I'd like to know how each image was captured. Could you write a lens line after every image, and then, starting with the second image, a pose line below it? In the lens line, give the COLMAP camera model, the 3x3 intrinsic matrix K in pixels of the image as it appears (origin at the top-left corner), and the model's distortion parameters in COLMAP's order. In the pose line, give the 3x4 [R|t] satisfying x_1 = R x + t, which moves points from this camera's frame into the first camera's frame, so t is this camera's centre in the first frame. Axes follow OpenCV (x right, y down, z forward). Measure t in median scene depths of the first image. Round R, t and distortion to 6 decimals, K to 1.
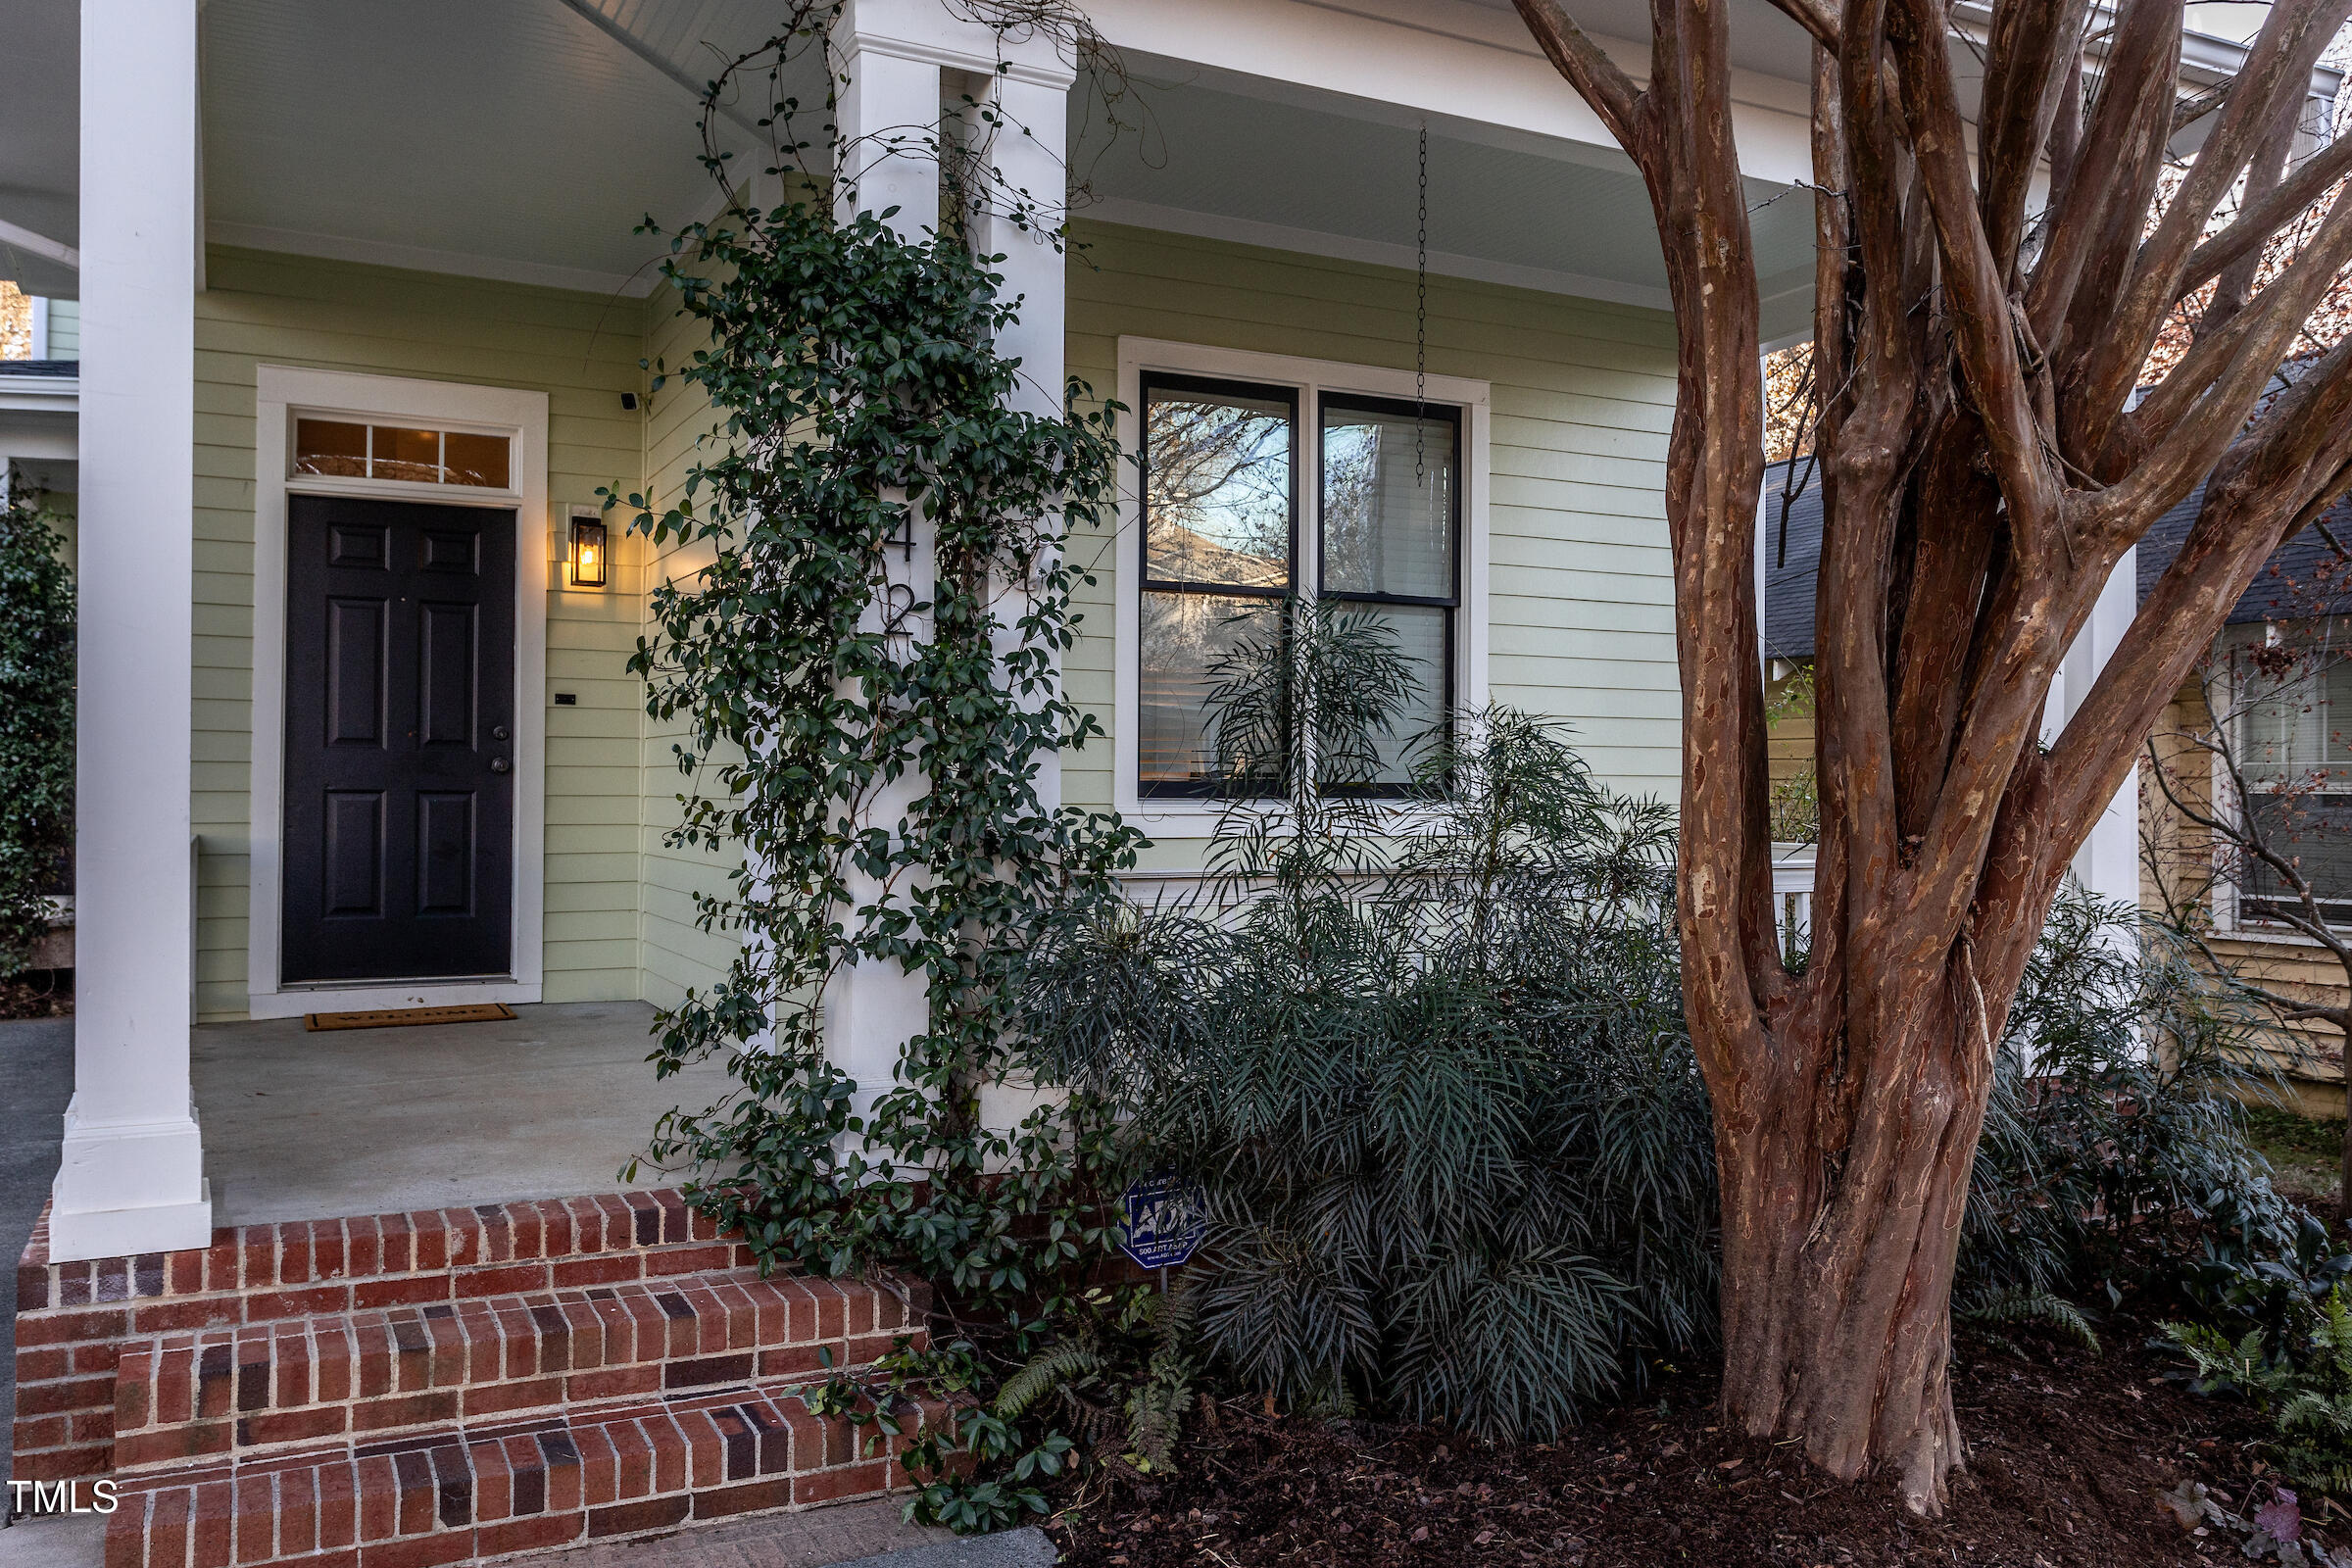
lens RADIAL K [[1901.8, 0, 1175.4], [0, 1901.8, 788.7], [0, 0, 1]] dist [-0.008399, -0.000487]
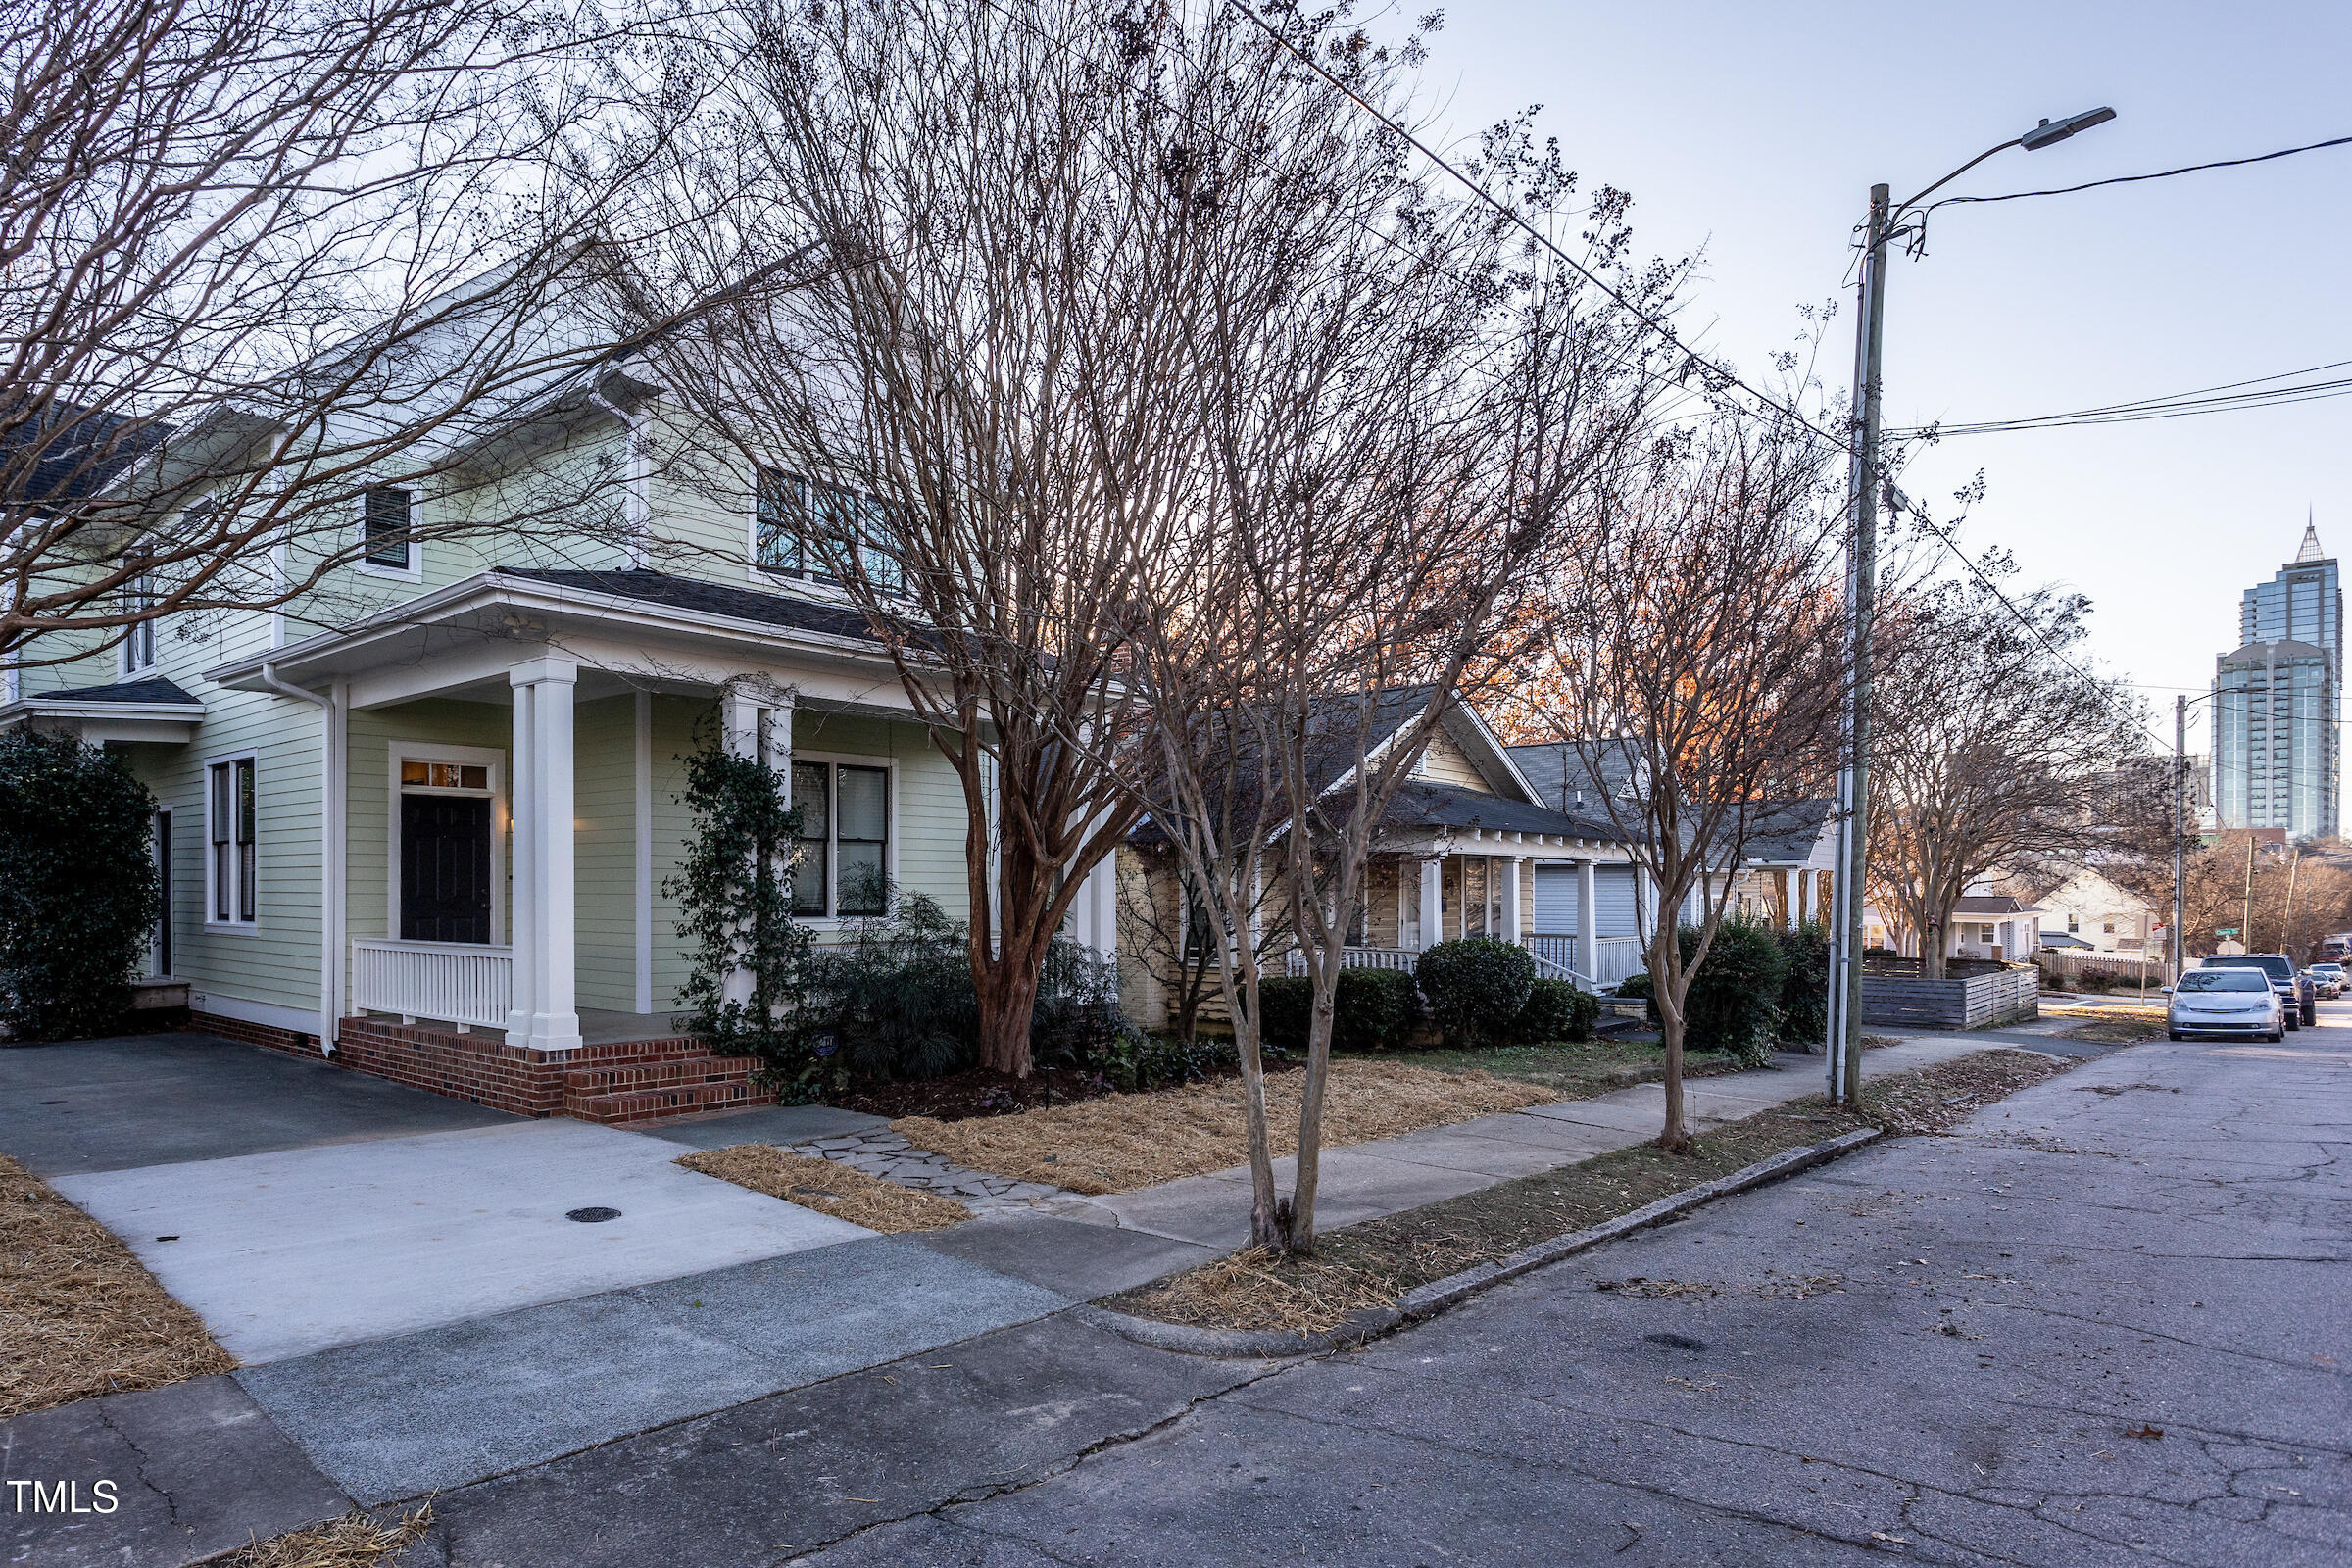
lens RADIAL K [[1243.0, 0, 1171.4], [0, 1243.0, 912.3], [0, 0, 1]] dist [0.000620, 0.000140]
pose [[0.911434, -0.009451, 0.411338, -0.370716], [0.002194, 0.999834, 0.018112, -0.052533], [-0.411440, -0.015605, 0.911303, -1.366713]]
